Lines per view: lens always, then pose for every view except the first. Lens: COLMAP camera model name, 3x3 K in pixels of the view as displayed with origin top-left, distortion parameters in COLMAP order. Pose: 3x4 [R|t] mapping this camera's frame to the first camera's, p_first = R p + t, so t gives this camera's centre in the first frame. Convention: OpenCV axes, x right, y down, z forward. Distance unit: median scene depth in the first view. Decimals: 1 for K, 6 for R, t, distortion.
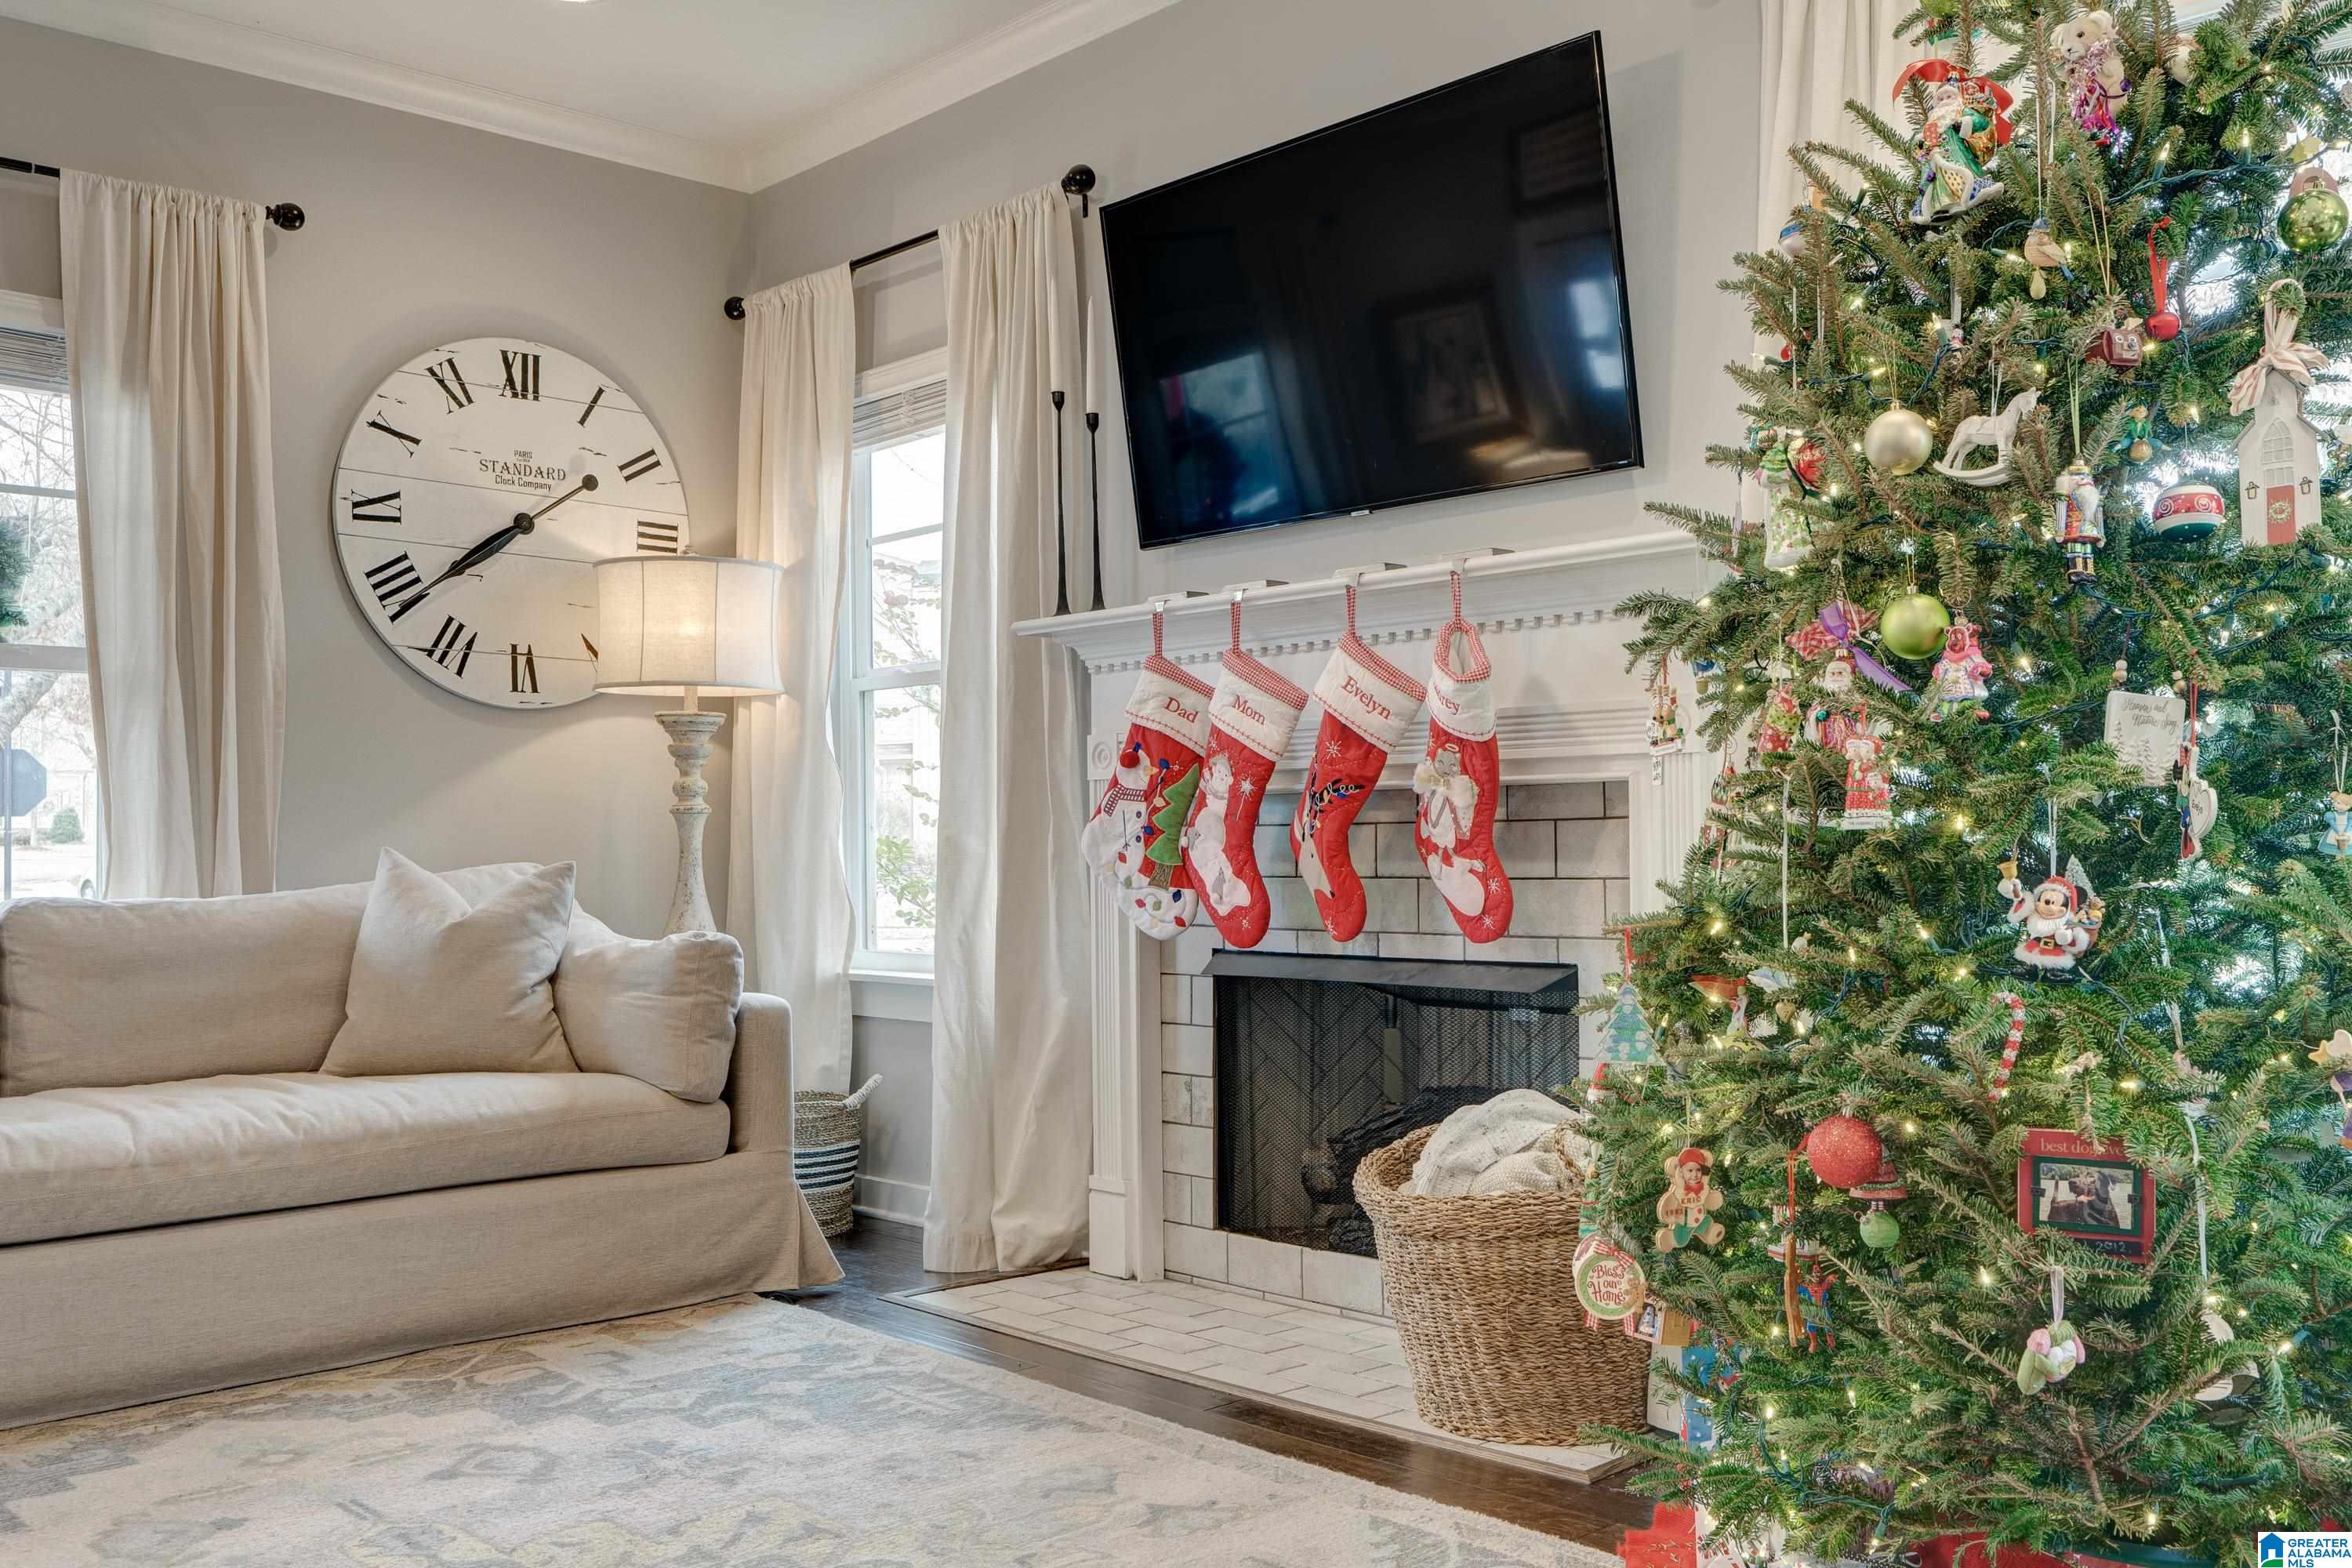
lens RADIAL K [[2063.6, 0, 1213.5], [0, 2063.6, 801.7], [0, 0, 1]] dist [0.020224, -0.018501]
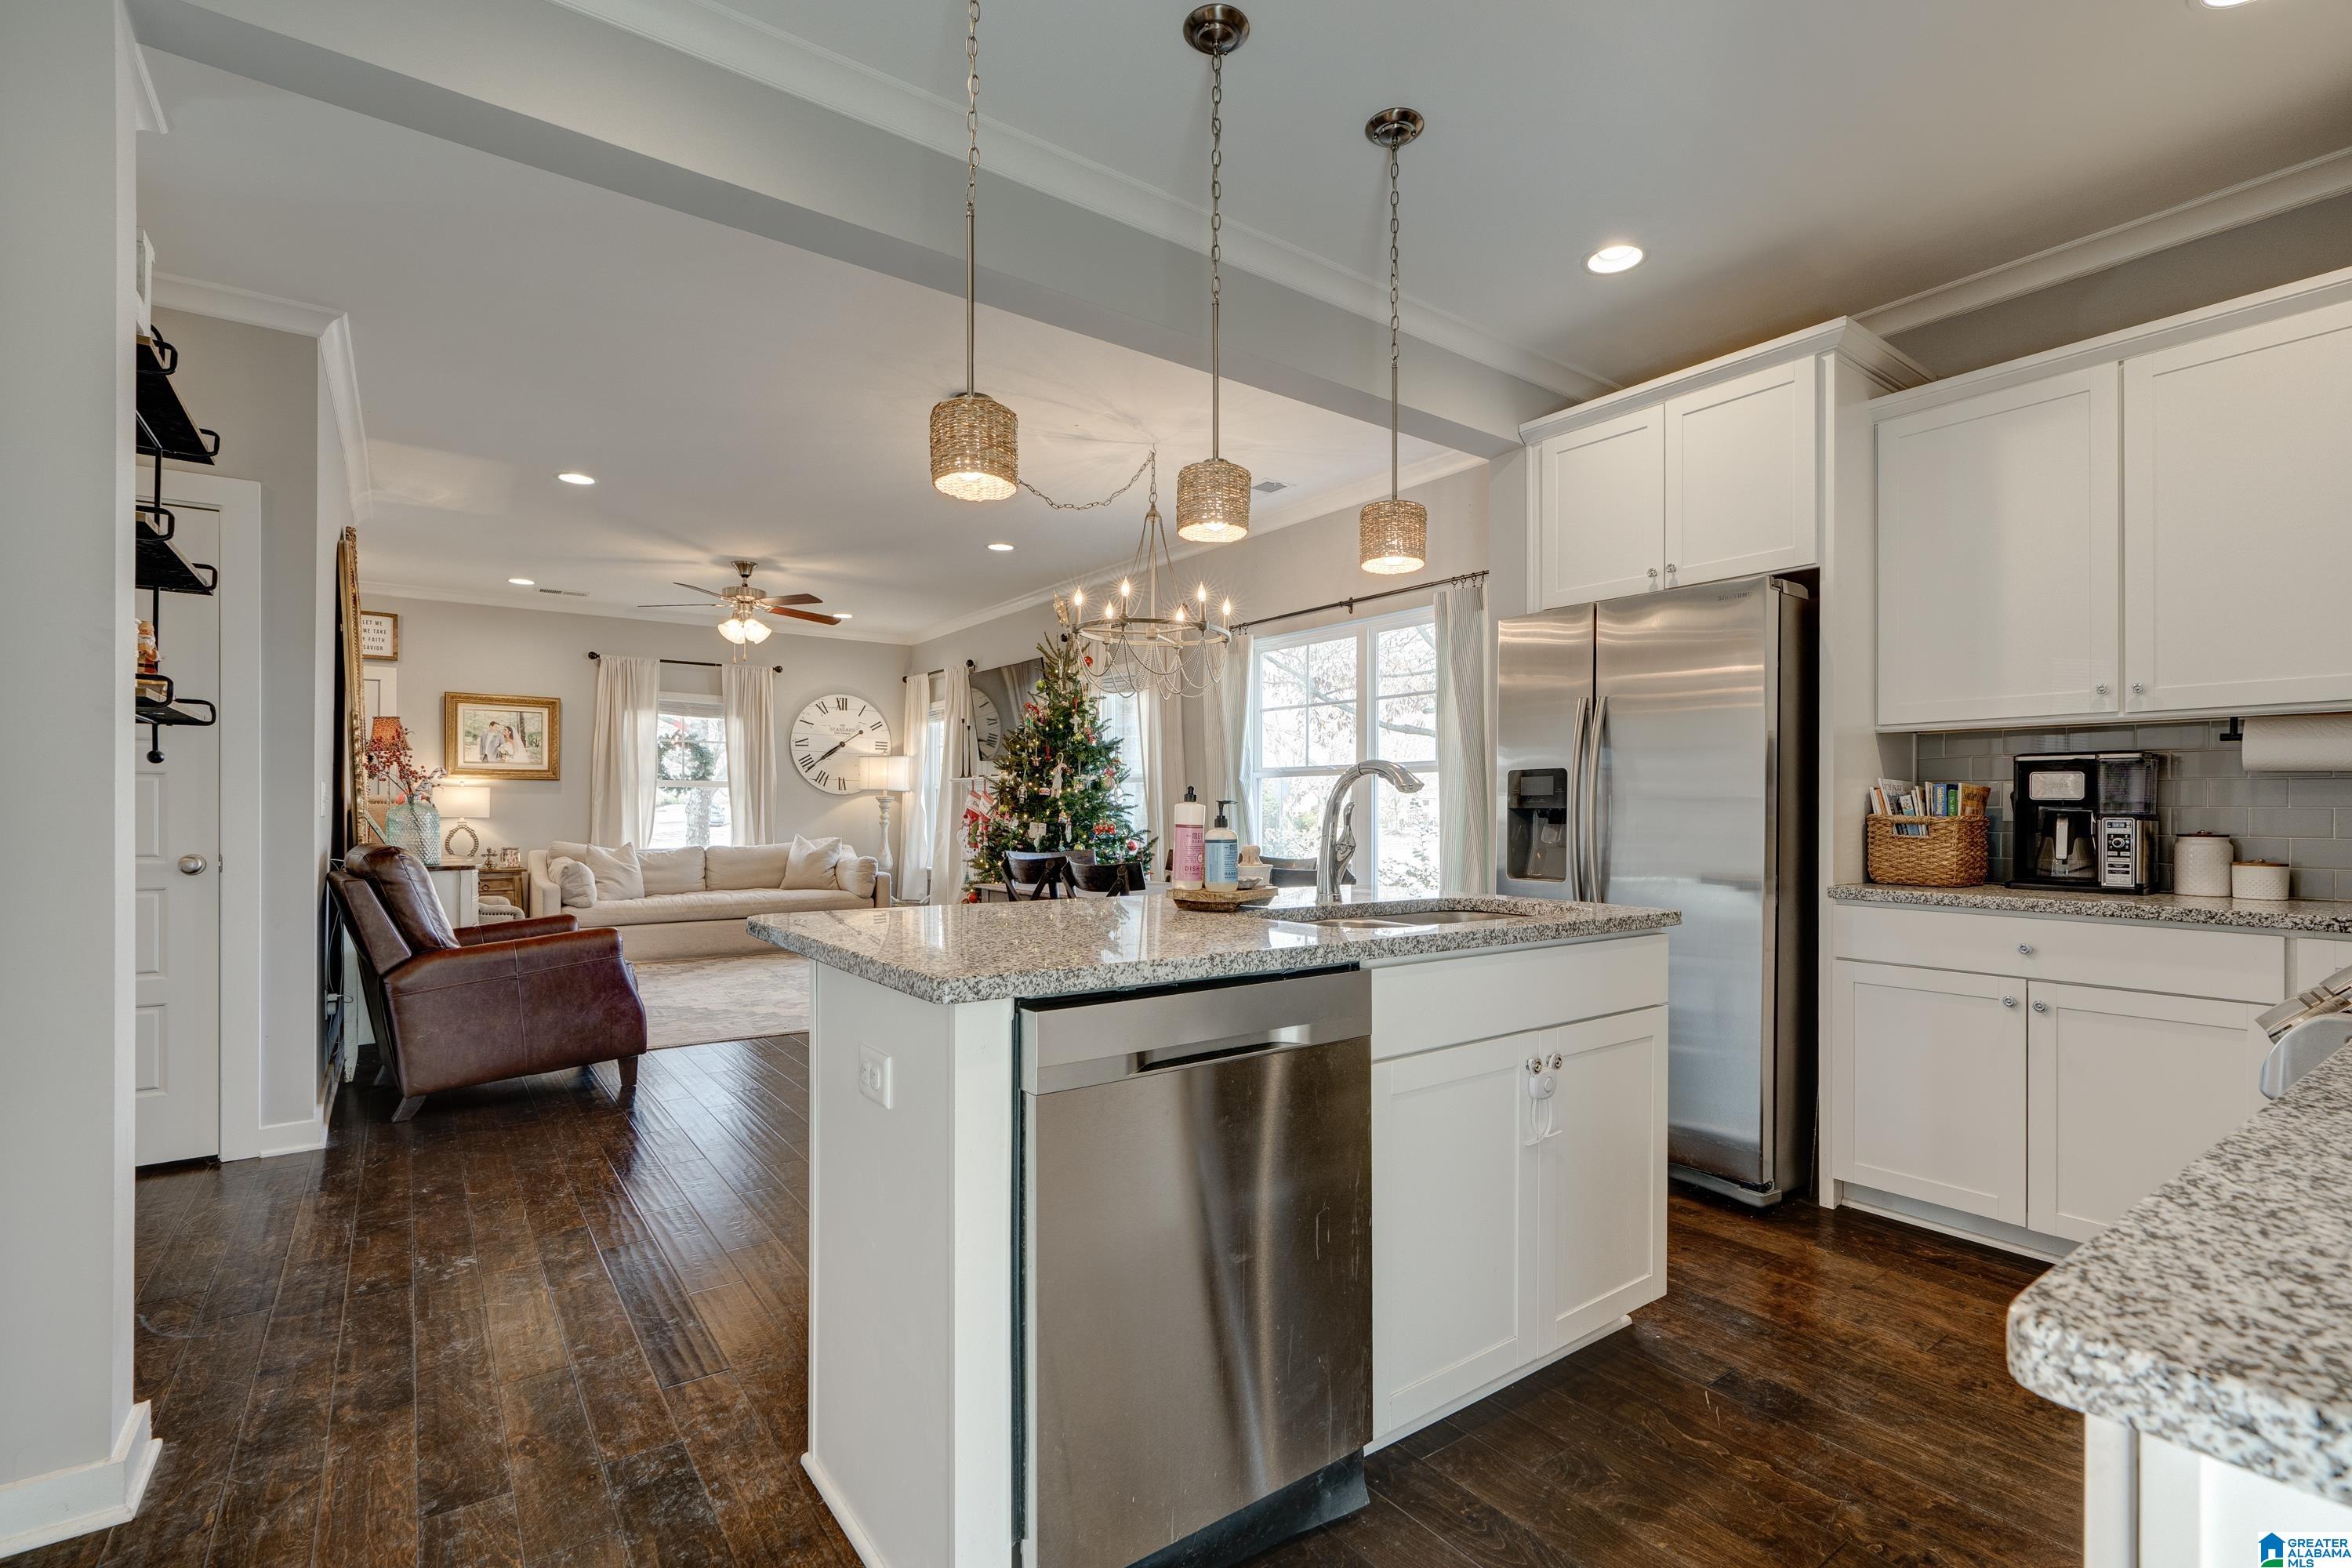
lens RADIAL K [[1068.4, 0, 1195.2], [0, 1068.4, 805.2], [0, 0, 1]] dist [-0.008036, 0.002995]
pose [[0.992045, 0.013005, -0.125209, 0.890590], [-0.011118, 0.999814, 0.015754, -0.106063], [0.125391, -0.014236, 0.992005, -1.359712]]
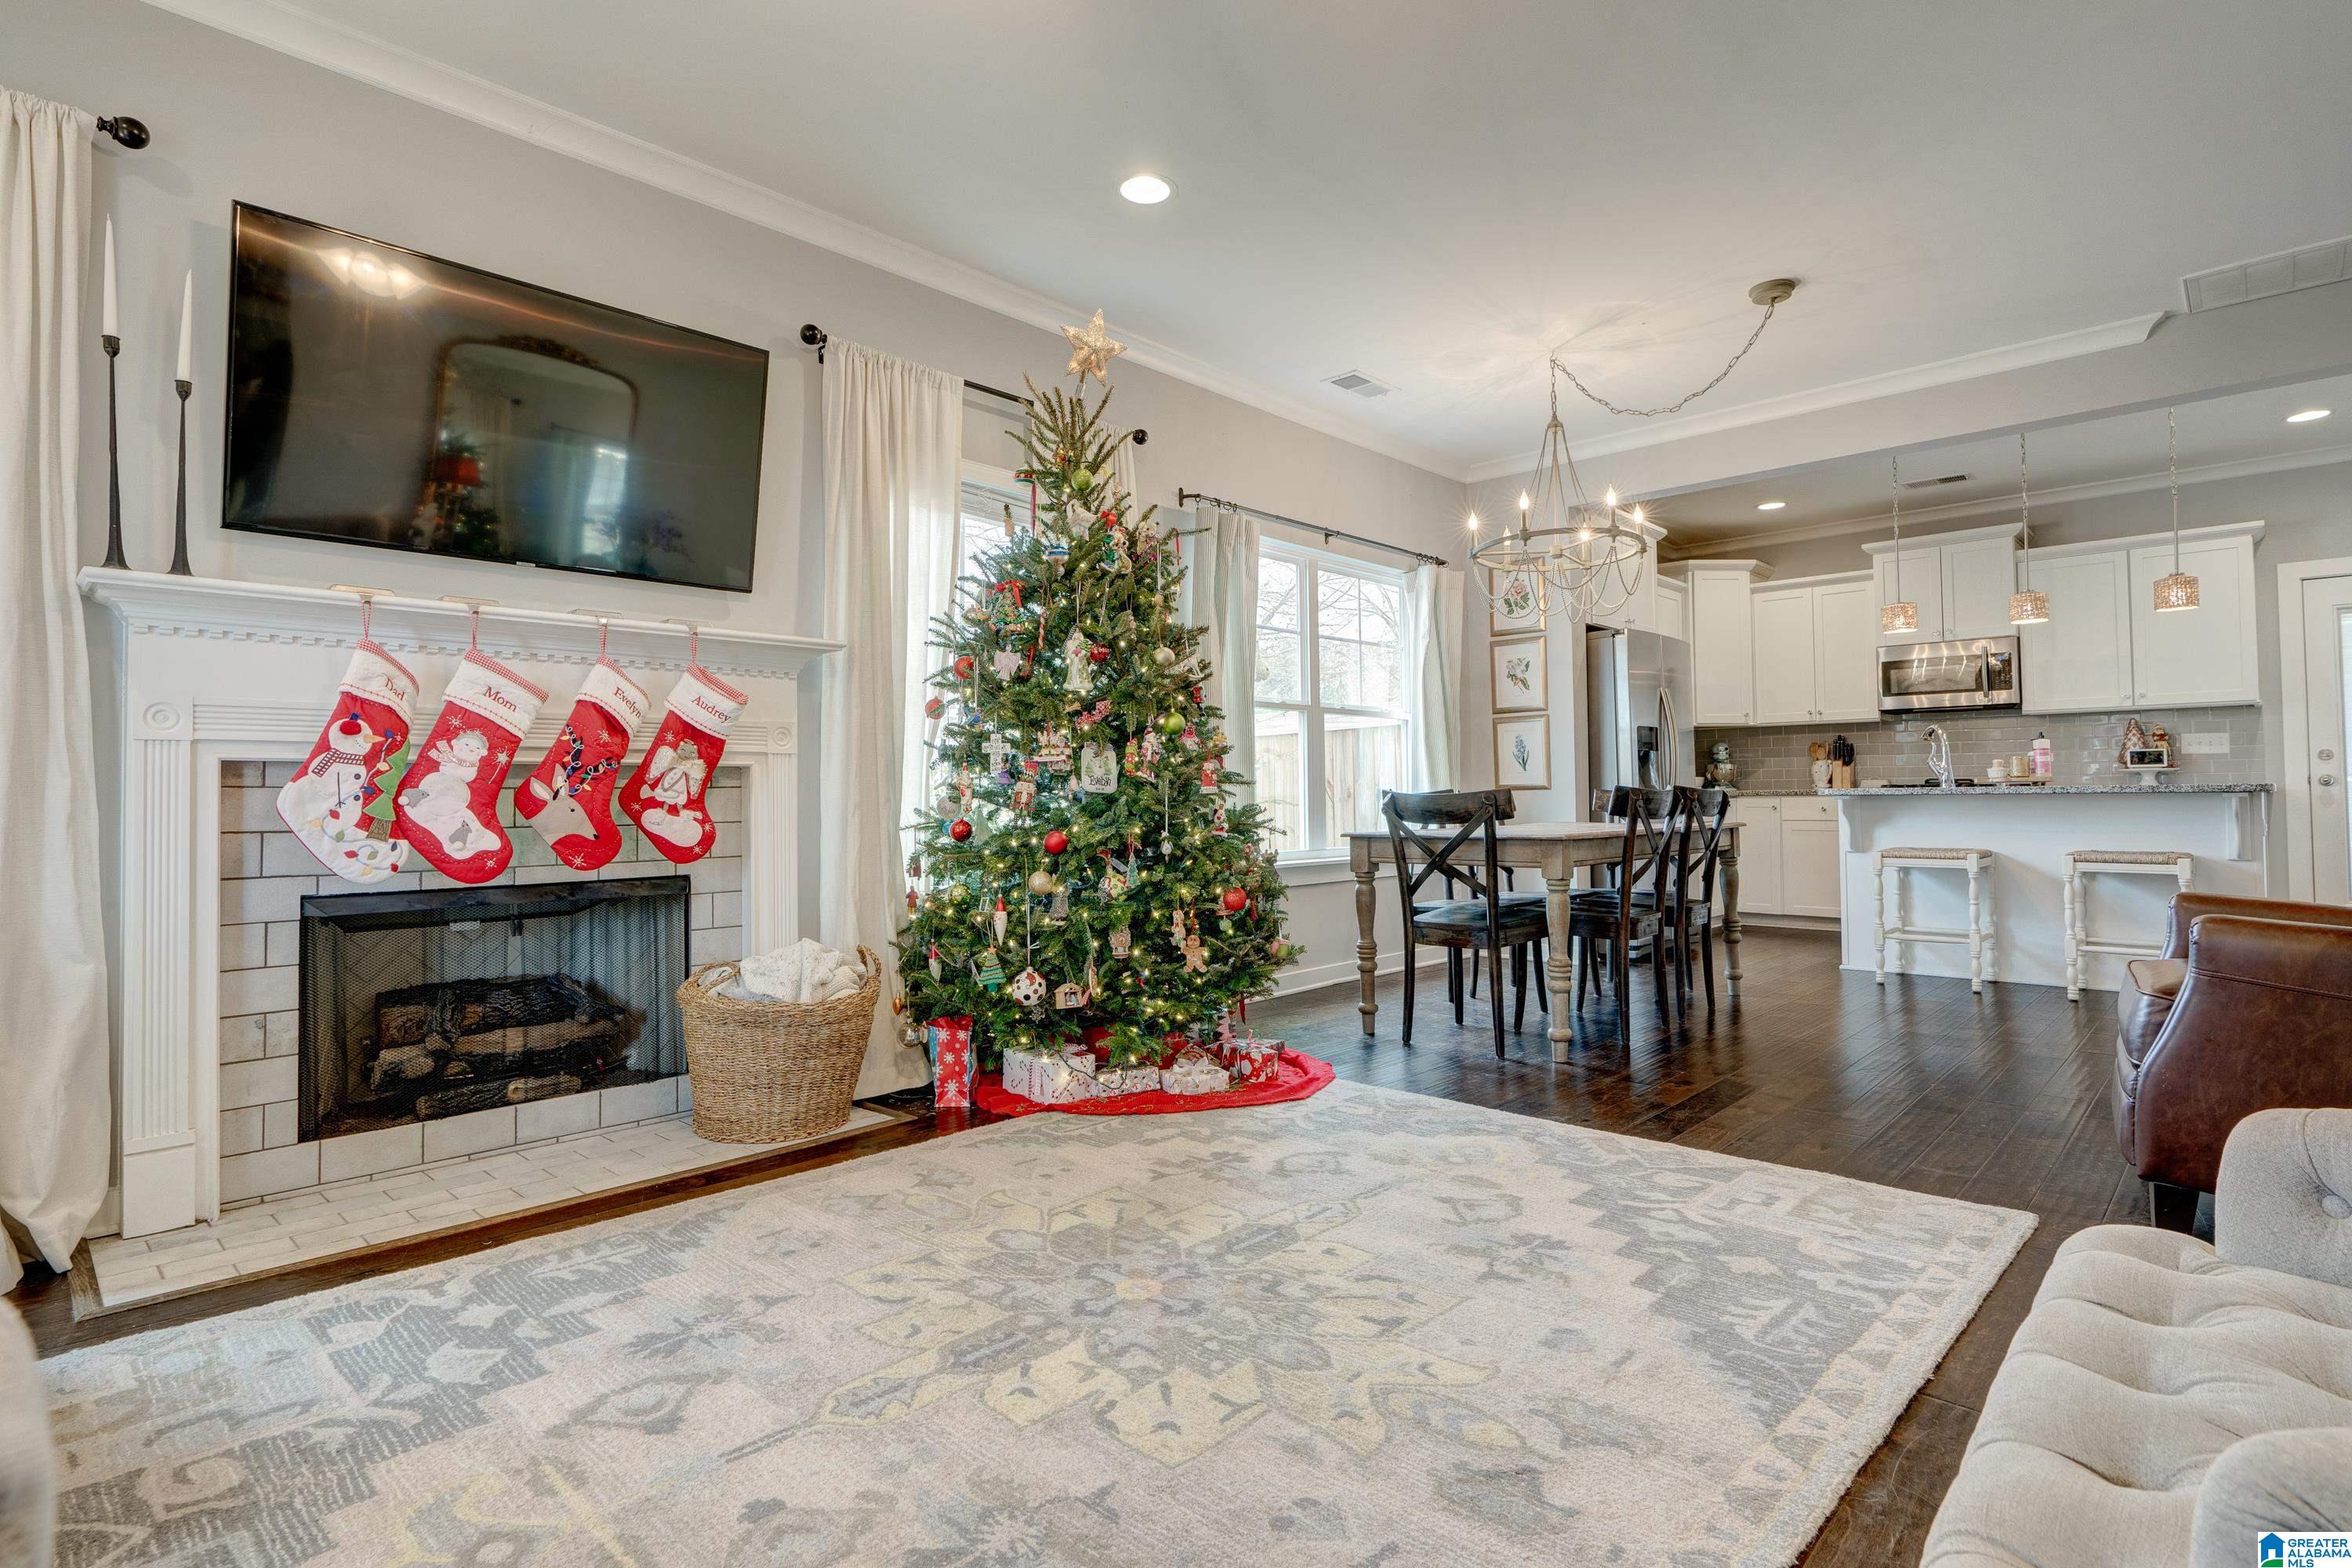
lens RADIAL K [[1161.0, 0, 1194.3], [0, 1161.0, 764.9], [0, 0, 1]] dist [-0.005636, 0.001327]
pose [[-0.047076, 0.037512, 0.998187, -0.911131], [-0.011086, 0.999213, -0.038073, 0.024907], [-0.998830, -0.012858, -0.046623, 0.742295]]
